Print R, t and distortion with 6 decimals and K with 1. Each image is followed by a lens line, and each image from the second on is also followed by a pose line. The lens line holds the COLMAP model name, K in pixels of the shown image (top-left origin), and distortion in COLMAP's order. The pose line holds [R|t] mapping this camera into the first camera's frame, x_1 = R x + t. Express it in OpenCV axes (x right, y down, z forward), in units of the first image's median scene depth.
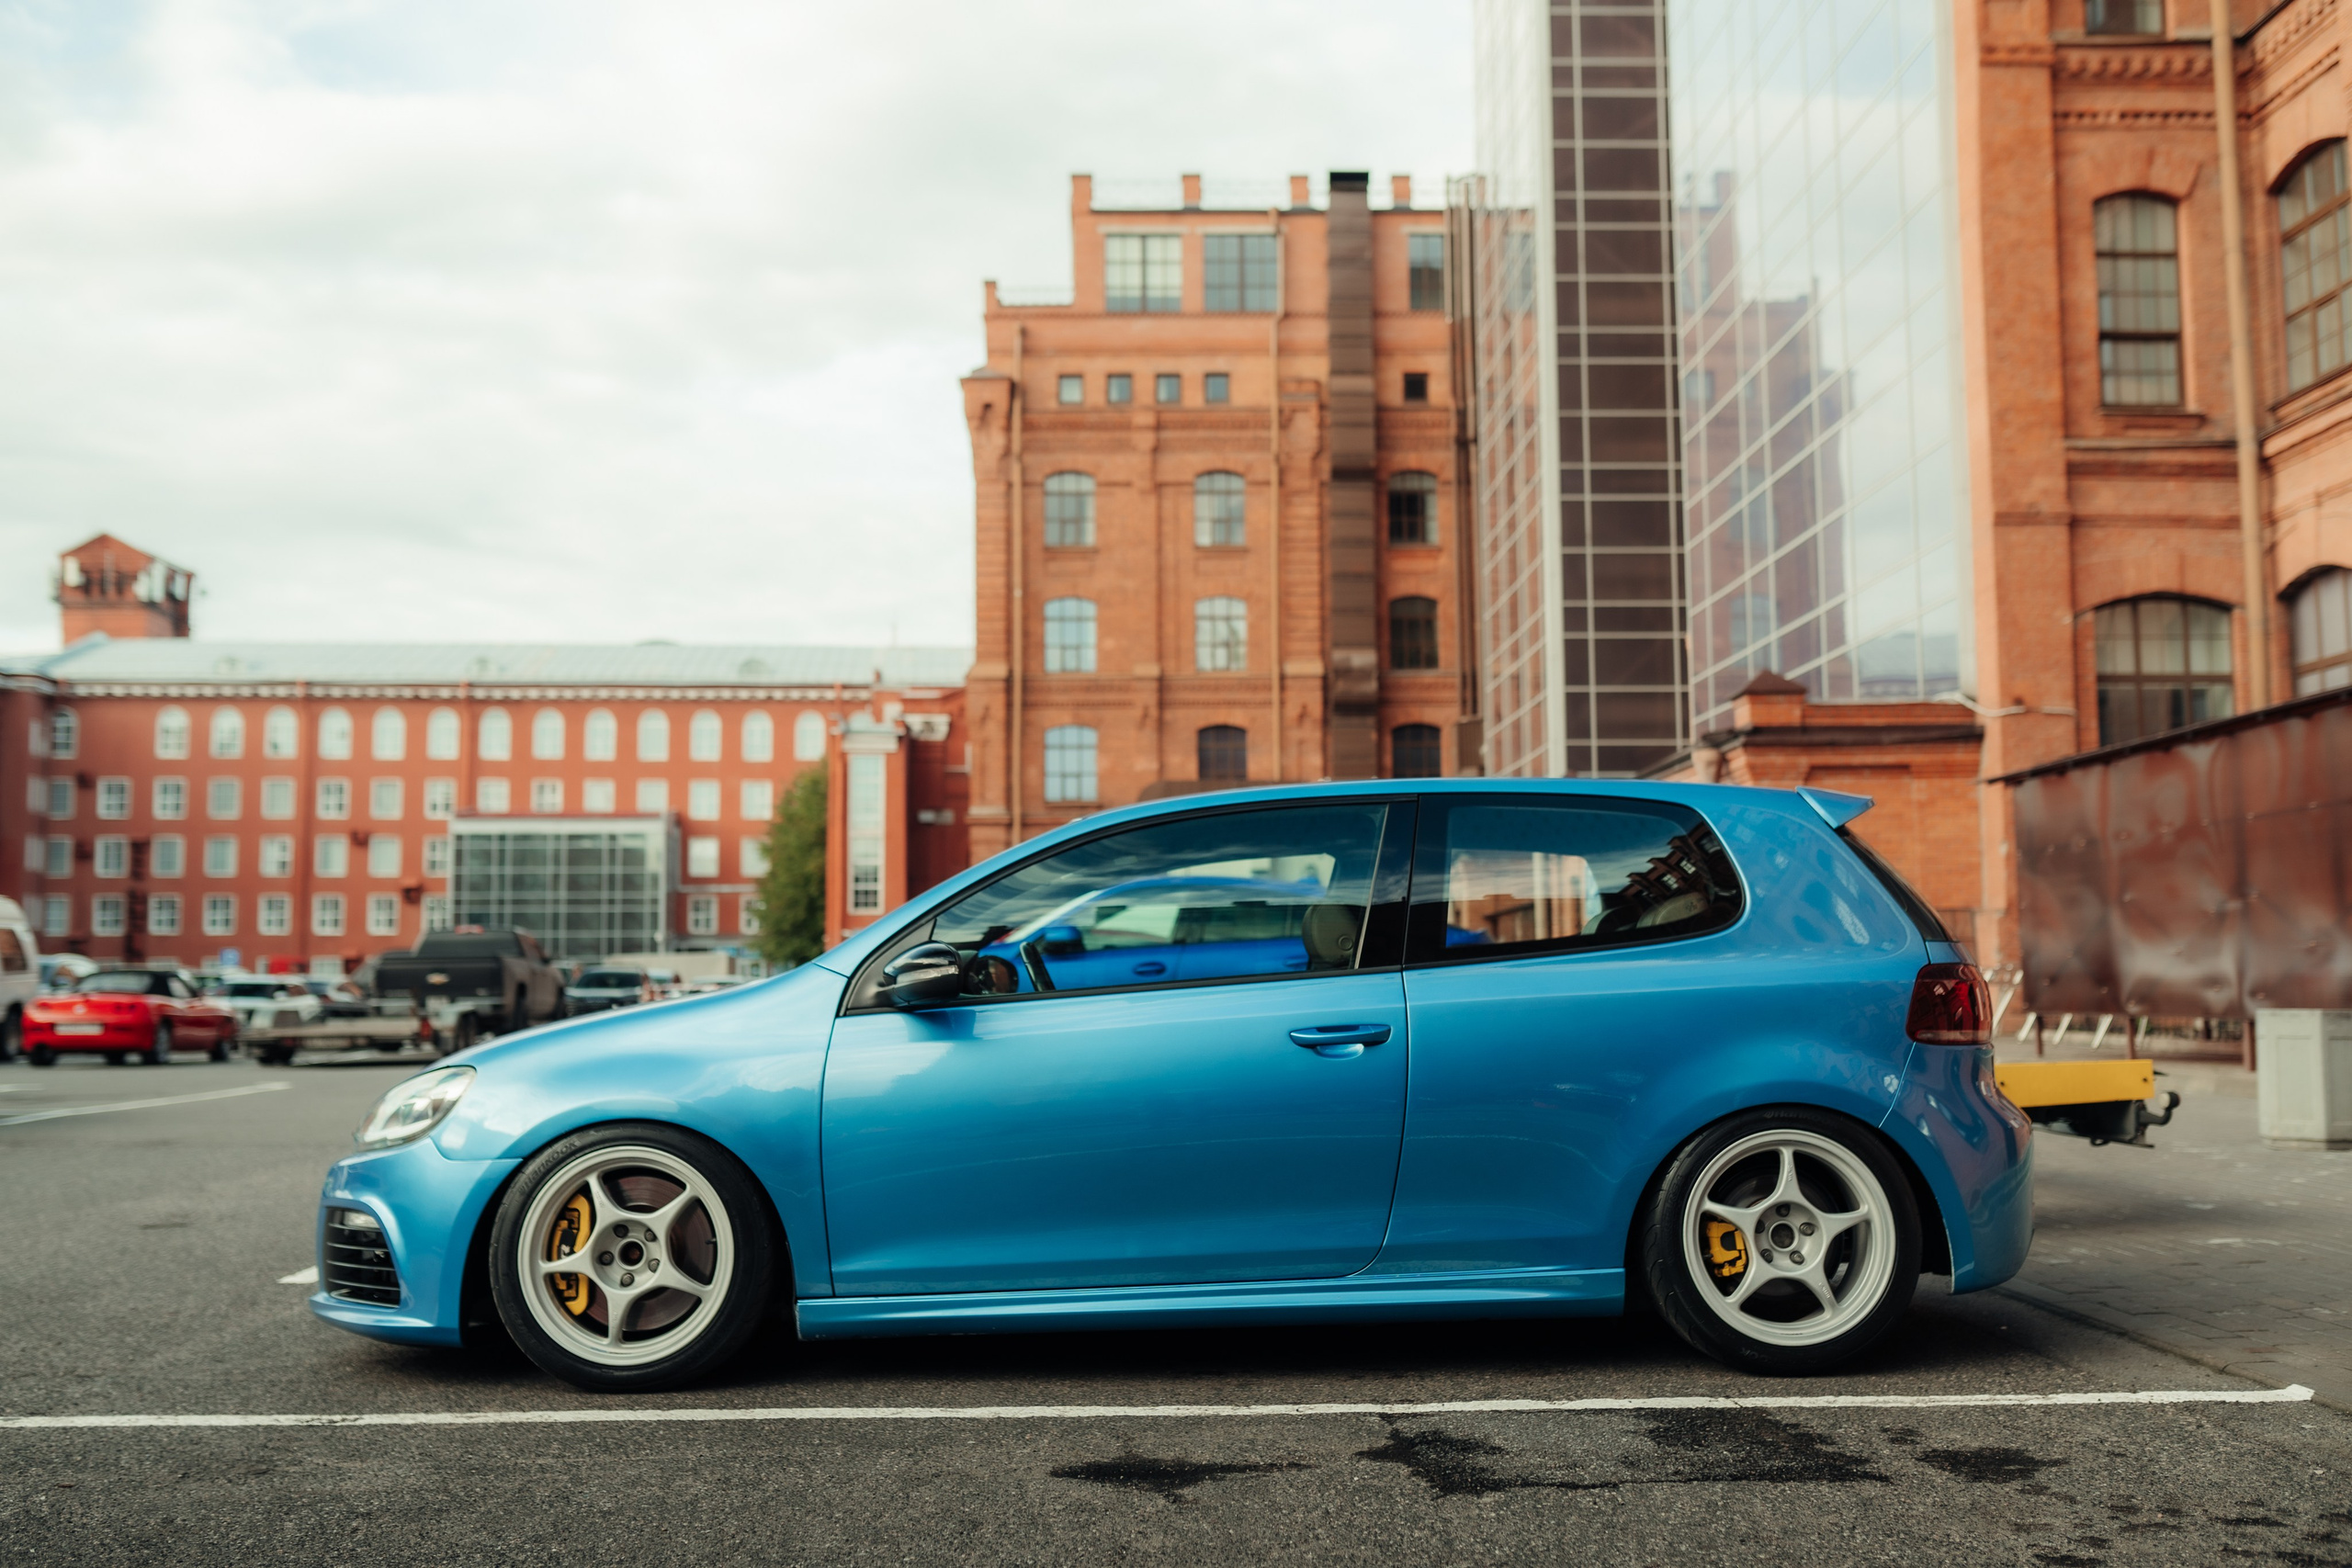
lens RADIAL K [[2266.3, 0, 1170.9], [0, 2266.3, 788.6], [0, 0, 1]] dist [-0.003992, 0.006481]
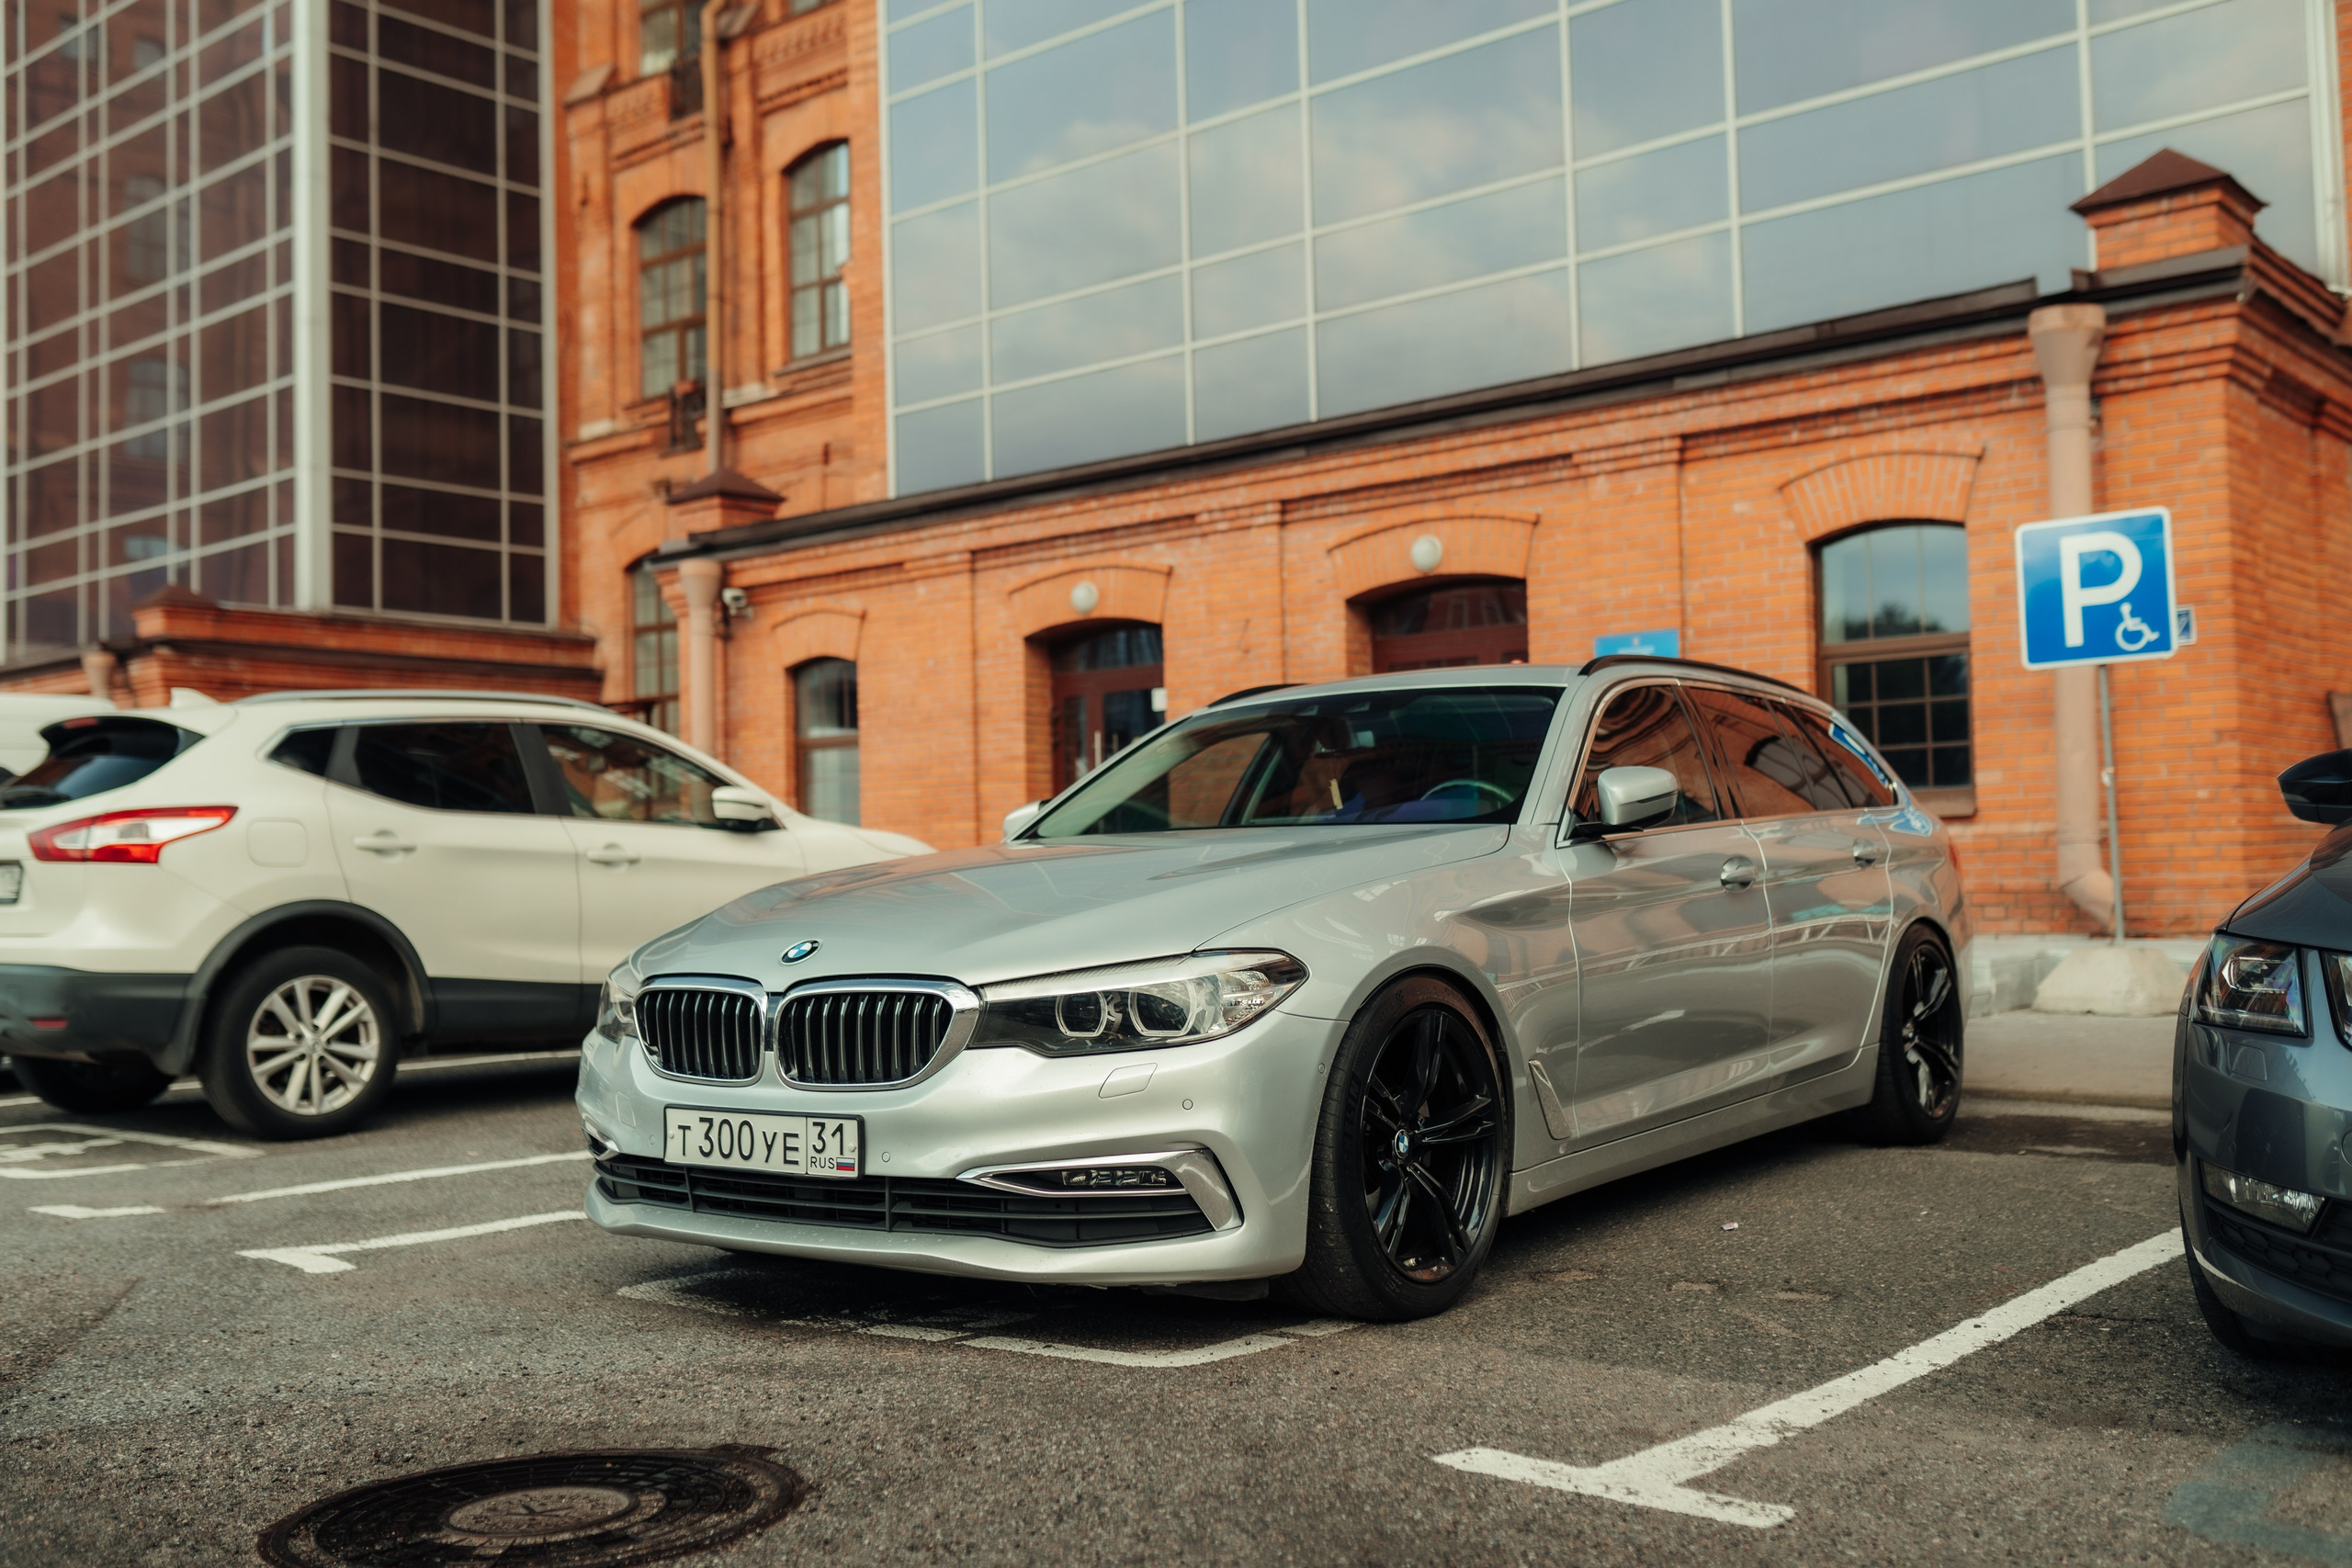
lens RADIAL K [[2227.3, 0, 1180.9], [0, 2227.3, 779.6], [0, 0, 1]] dist [0.000613, 0.008770]
pose [[0.656457, 0.030120, 0.753761, -0.069722], [-0.051966, 0.998634, 0.005353, 0.028085], [-0.752571, -0.042684, 0.657126, 0.293039]]
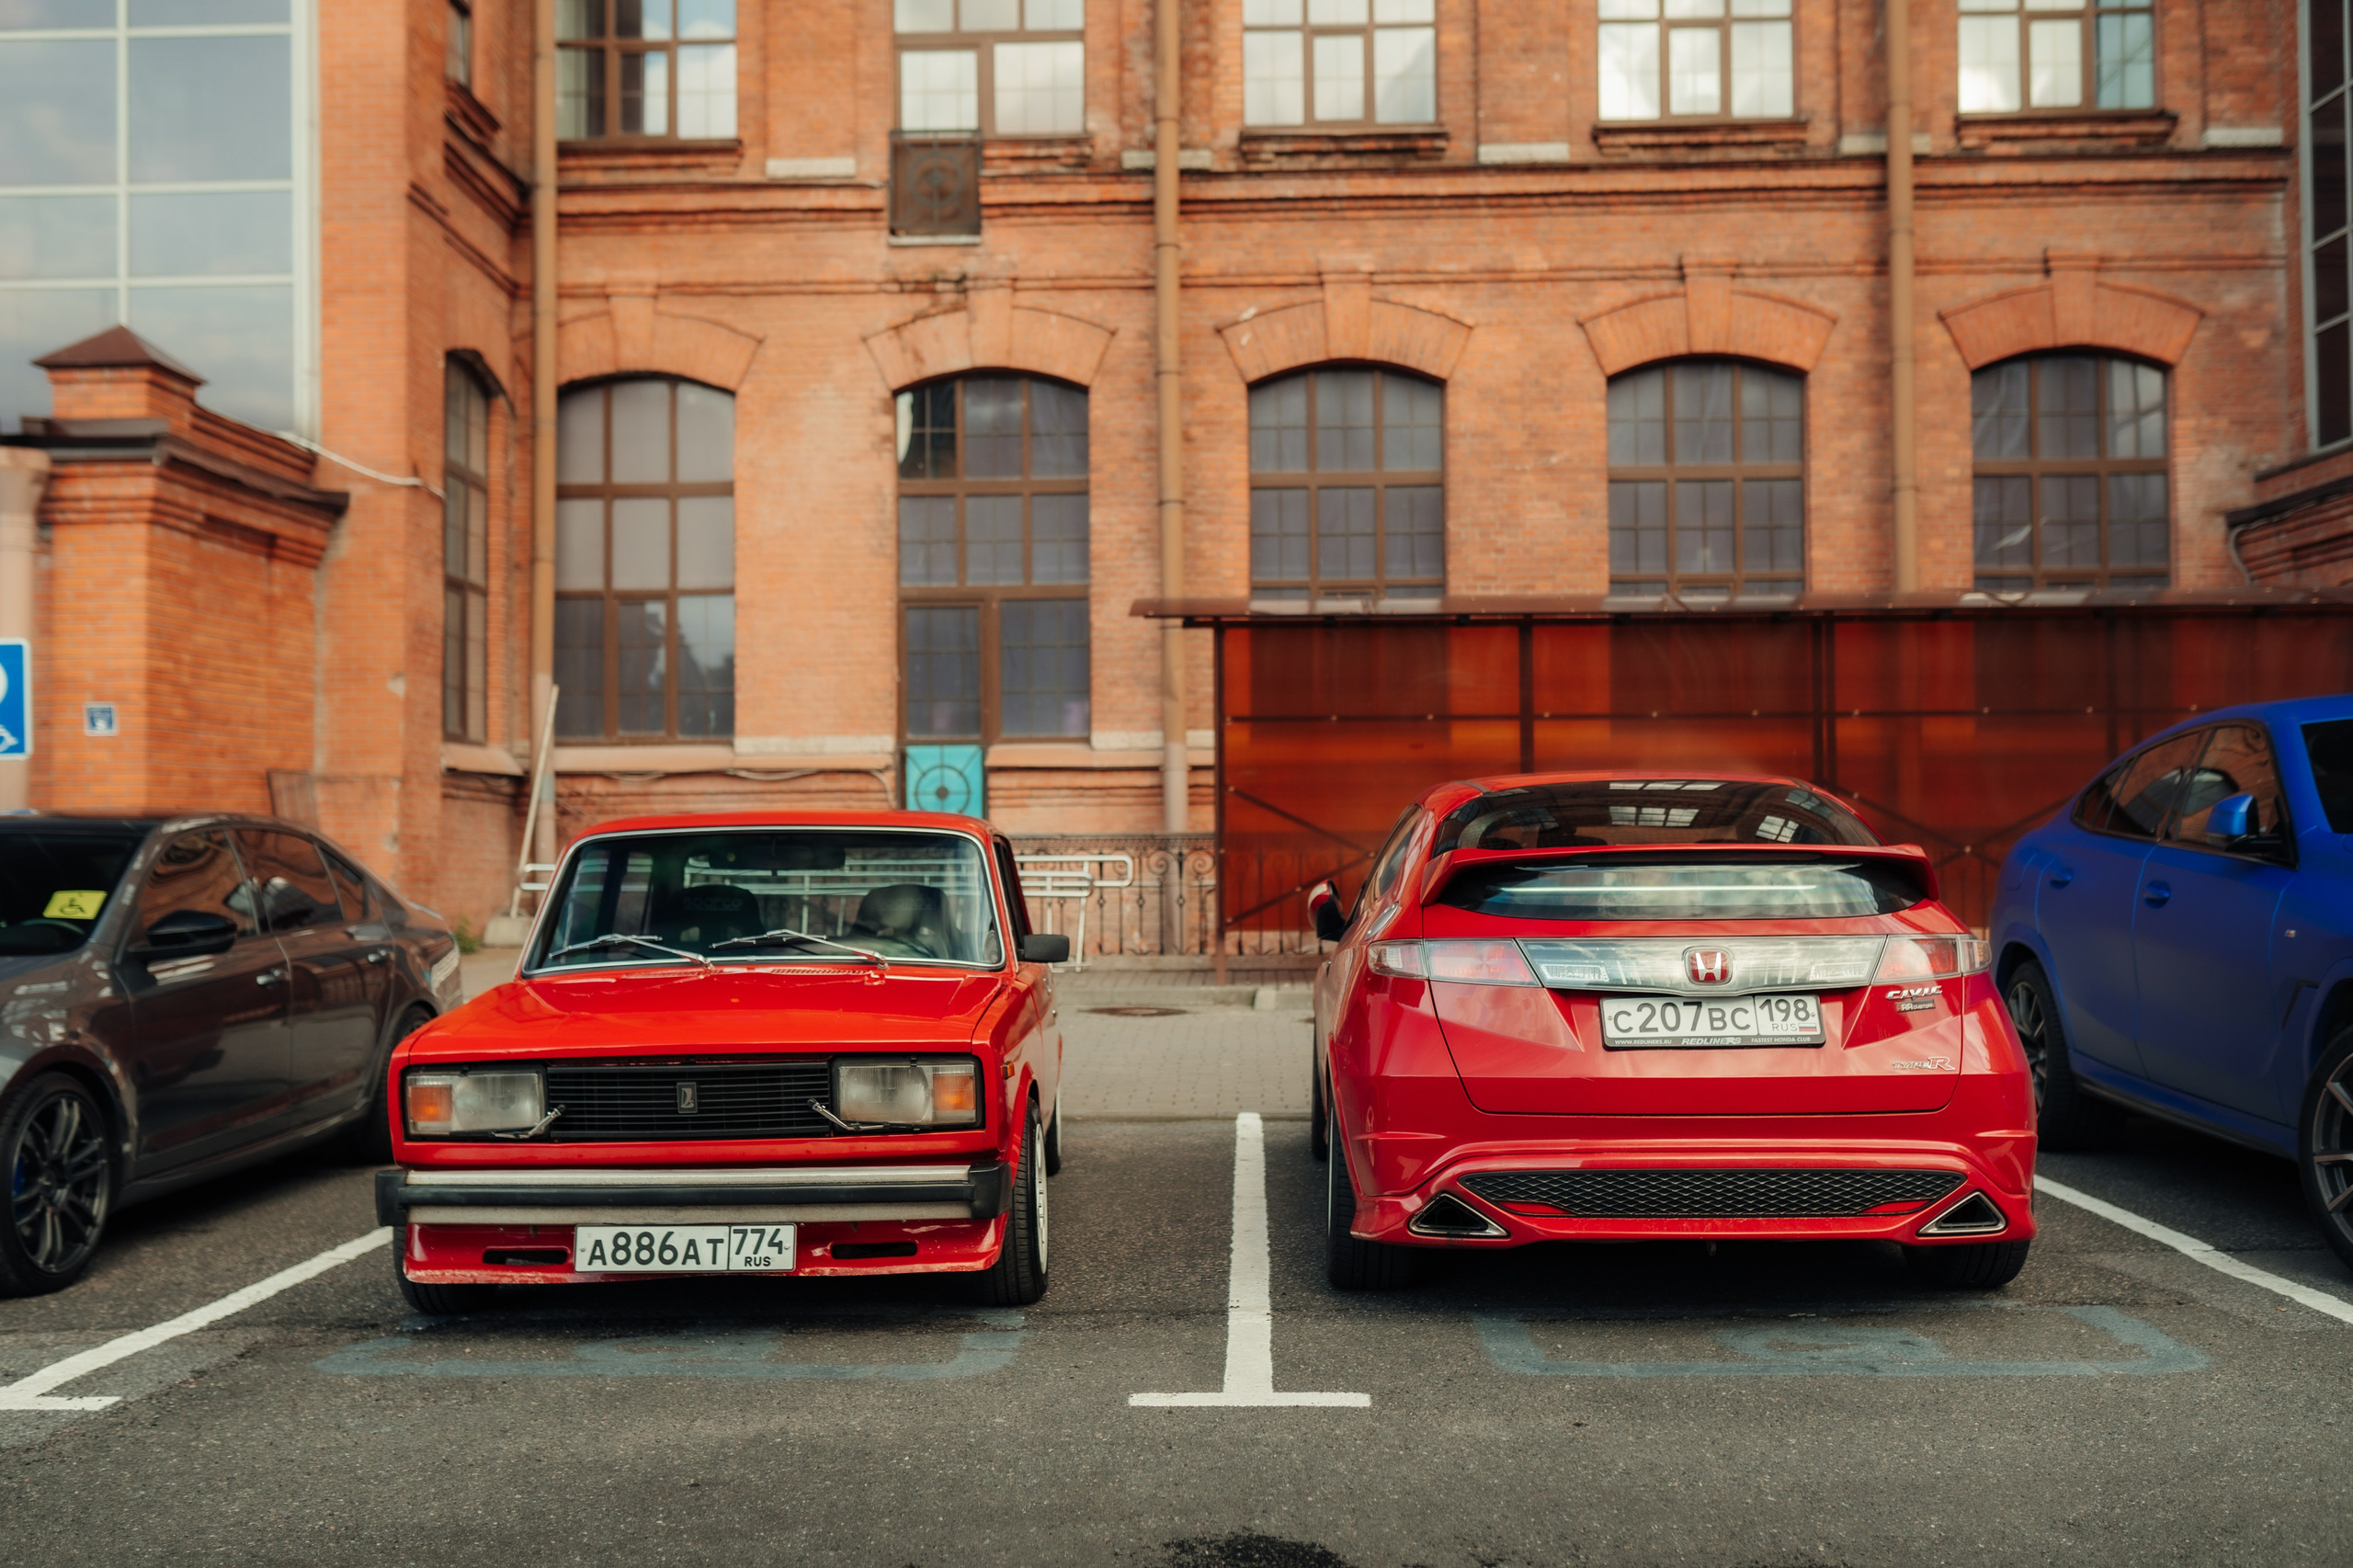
lens RADIAL K [[2267.4, 0, 1171.4], [0, 2267.4, 788.6], [0, 0, 1]] dist [-0.003992, 0.006481]
pose [[0.051470, 0.028994, 0.998254, -0.095329], [-0.083926, 0.996168, -0.024607, 0.017984], [-0.995142, -0.082513, 0.053706, 0.243068]]
